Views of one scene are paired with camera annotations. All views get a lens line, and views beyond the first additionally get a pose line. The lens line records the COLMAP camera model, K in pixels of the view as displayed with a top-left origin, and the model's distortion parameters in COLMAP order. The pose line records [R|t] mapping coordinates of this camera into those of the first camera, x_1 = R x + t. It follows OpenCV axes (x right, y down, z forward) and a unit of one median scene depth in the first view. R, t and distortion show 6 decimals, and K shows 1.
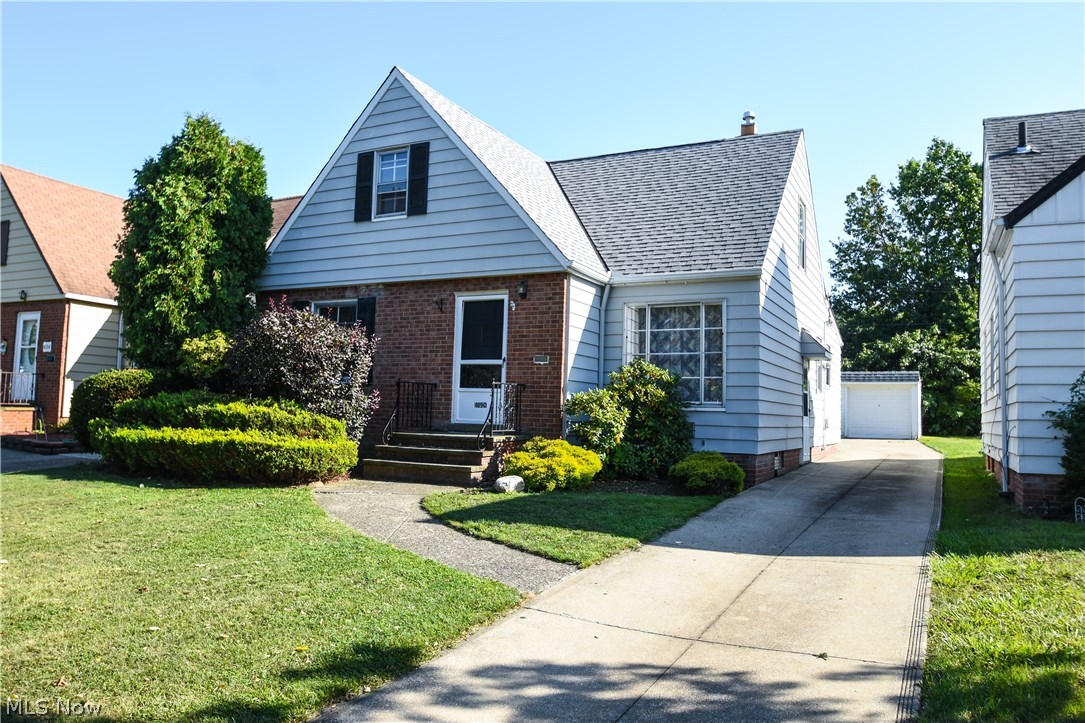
lens RADIAL K [[788.5, 0, 542.1], [0, 788.5, 357.9], [0, 0, 1]] dist [-0.047947, 0.000671]
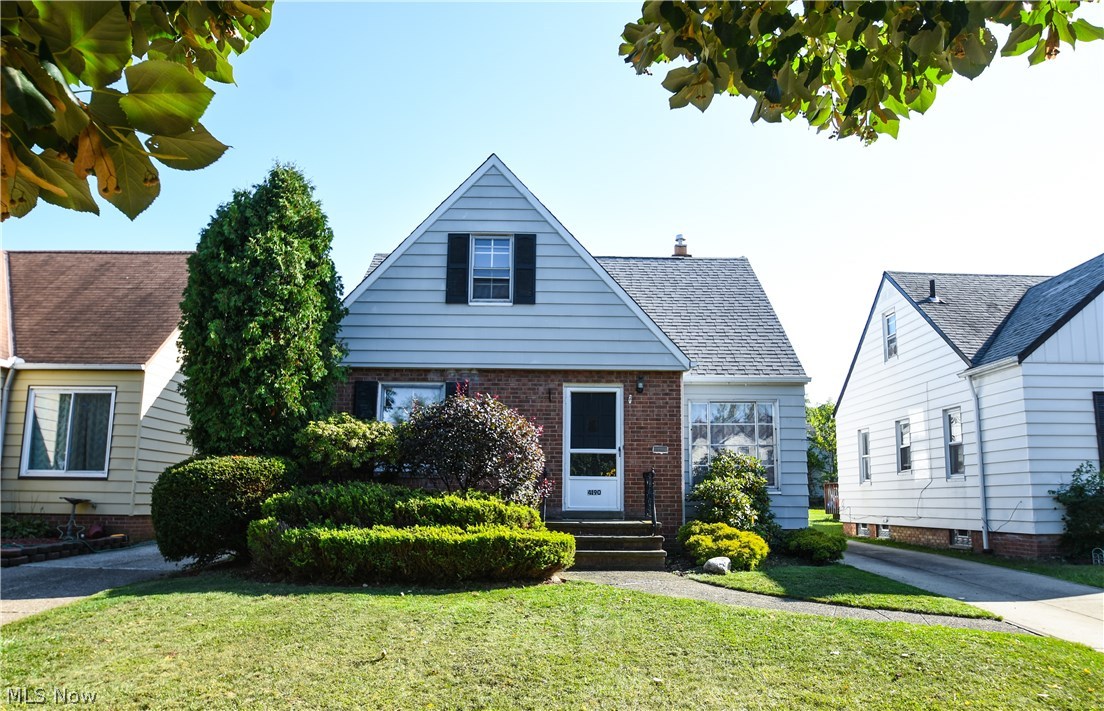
lens RADIAL K [[766.1, 0, 583.3], [0, 766.1, 394.1], [0, 0, 1]] dist [-0.037022, 0.002234]
pose [[0.882062, 0.043126, 0.469156, -0.560972], [-0.016376, 0.998006, -0.060951, -0.007874], [-0.470849, 0.046080, 0.881009, 0.106066]]
